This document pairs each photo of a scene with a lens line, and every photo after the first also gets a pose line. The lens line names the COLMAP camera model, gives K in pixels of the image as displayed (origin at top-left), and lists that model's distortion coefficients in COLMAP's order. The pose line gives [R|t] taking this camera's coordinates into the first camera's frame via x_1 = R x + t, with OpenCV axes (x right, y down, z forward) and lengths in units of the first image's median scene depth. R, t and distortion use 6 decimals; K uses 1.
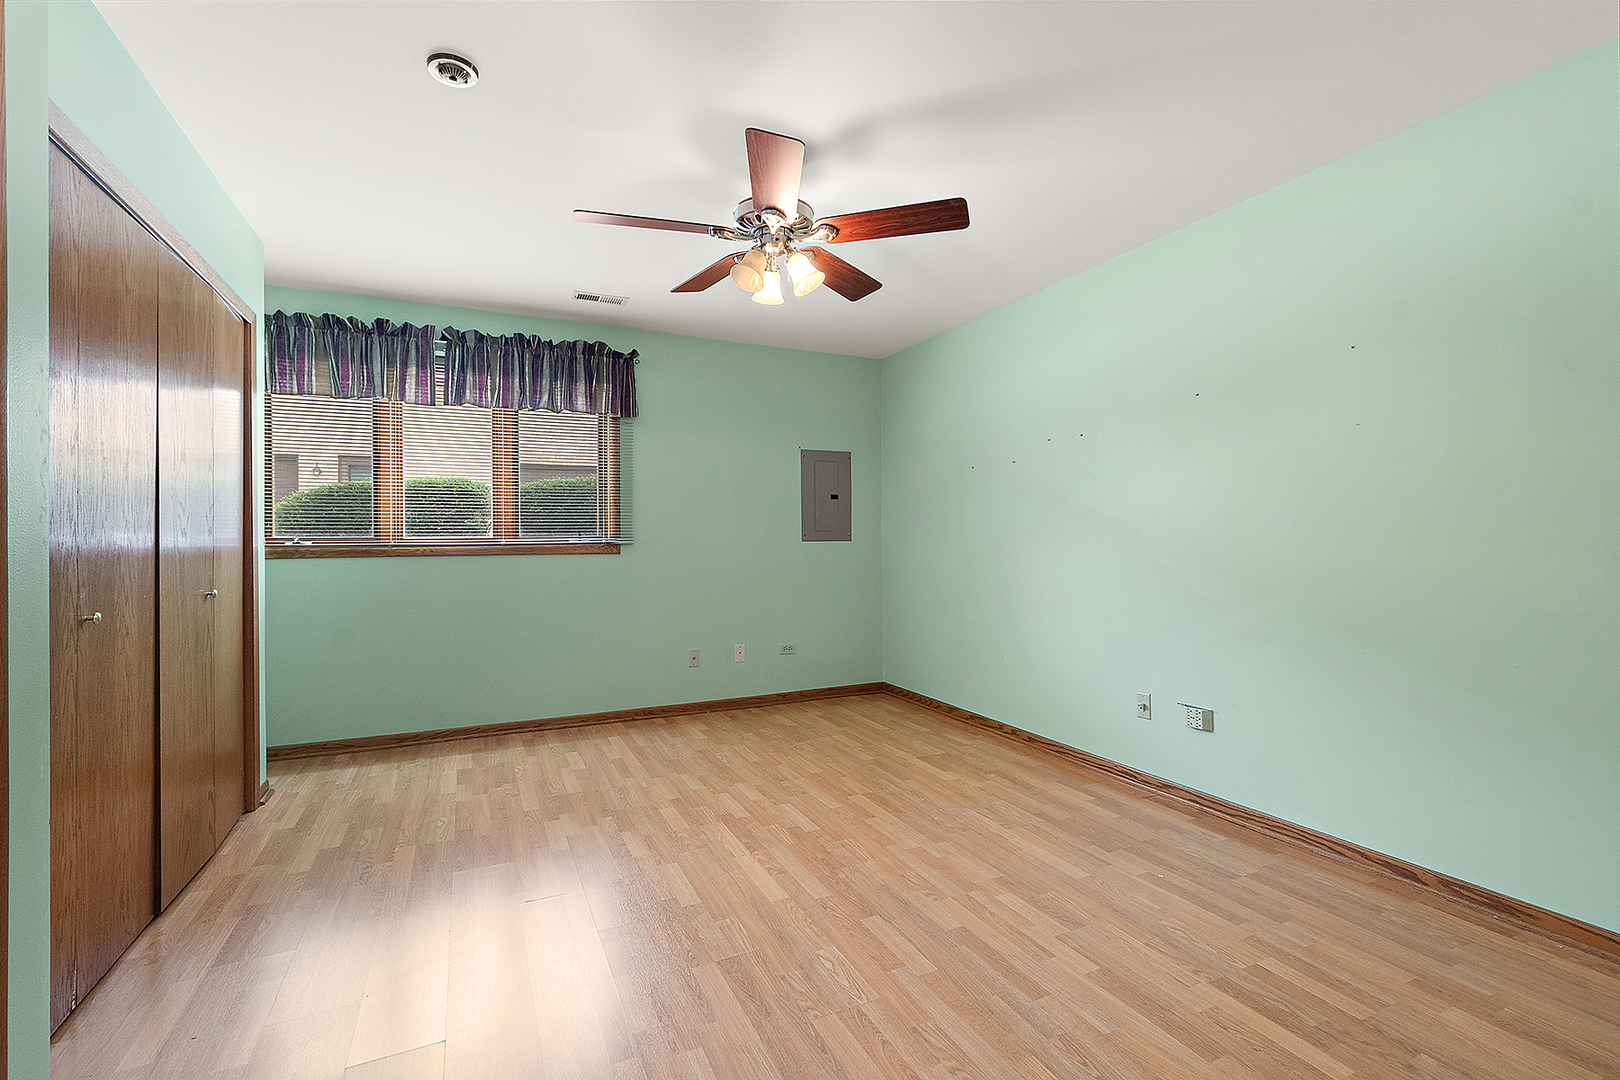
lens RADIAL K [[720.8, 0, 813.1], [0, 720.8, 540.0], [0, 0, 1]] dist [0.000213, -0.001846]
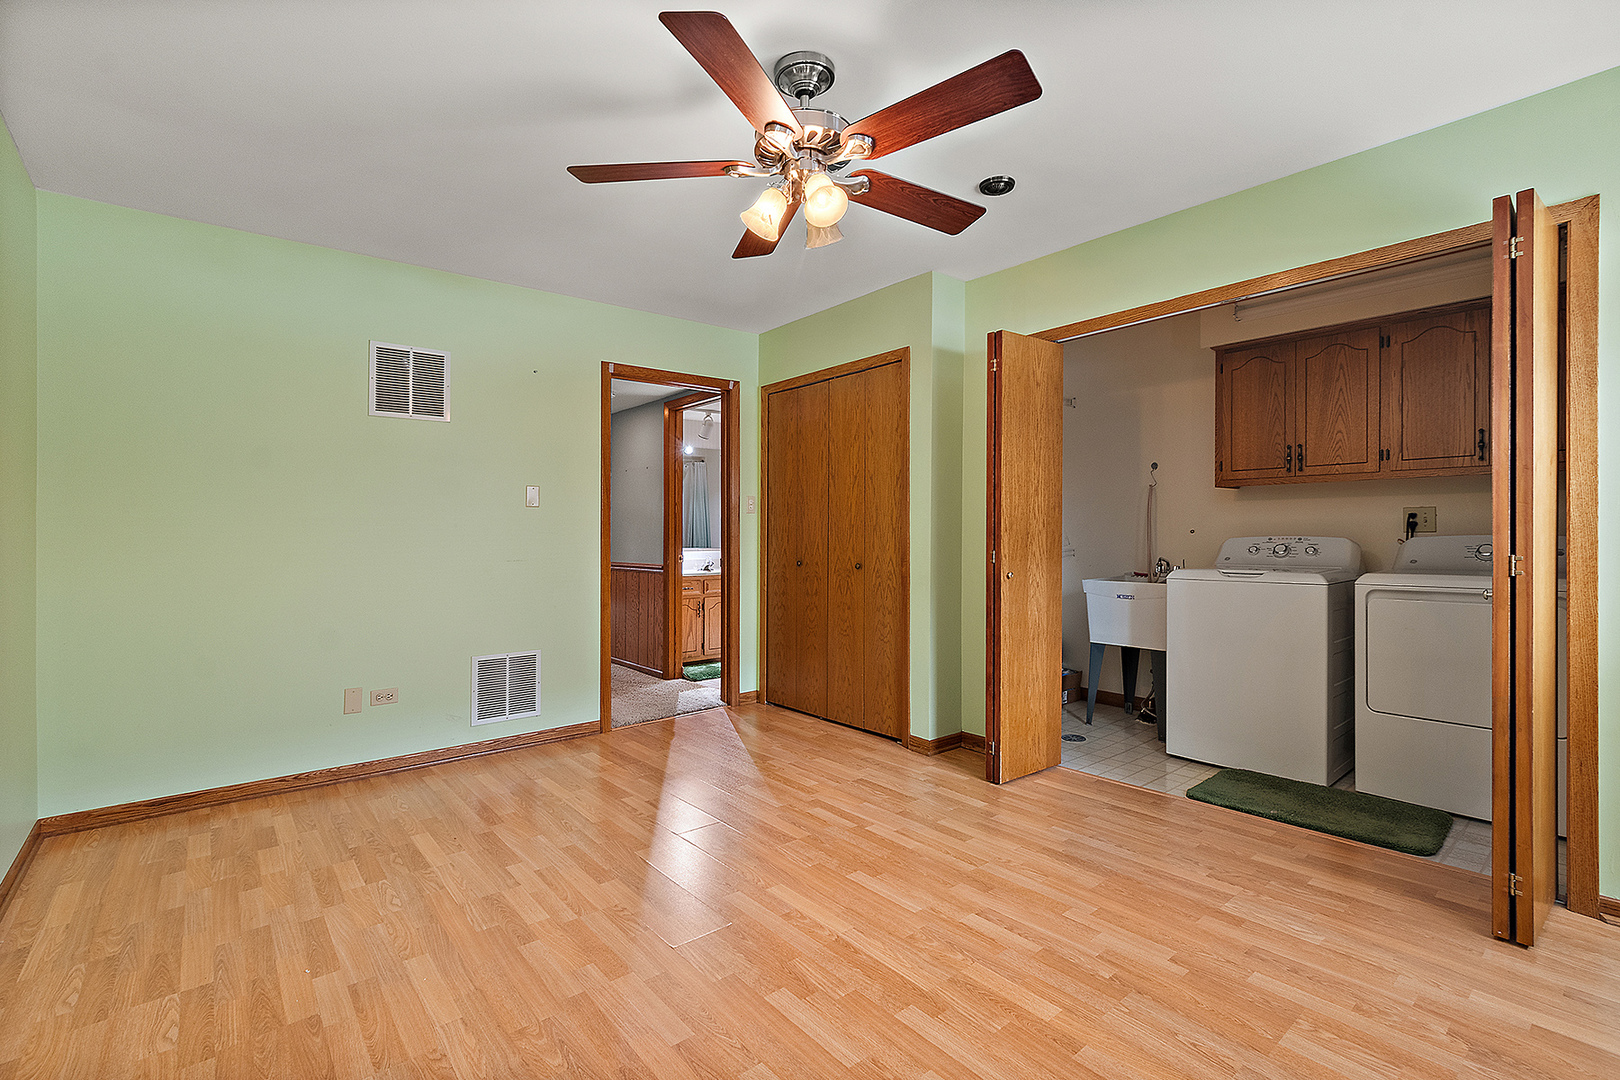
lens RADIAL K [[720.8, 0, 809.2], [0, 720.8, 536.8], [0, 0, 1]] dist [0.000213, -0.001846]
pose [[-0.969377, 0.012745, -0.245248, 0.129102], [0.011716, 0.999915, 0.005653, -0.002080], [0.245300, 0.002607, -0.969444, 1.727058]]
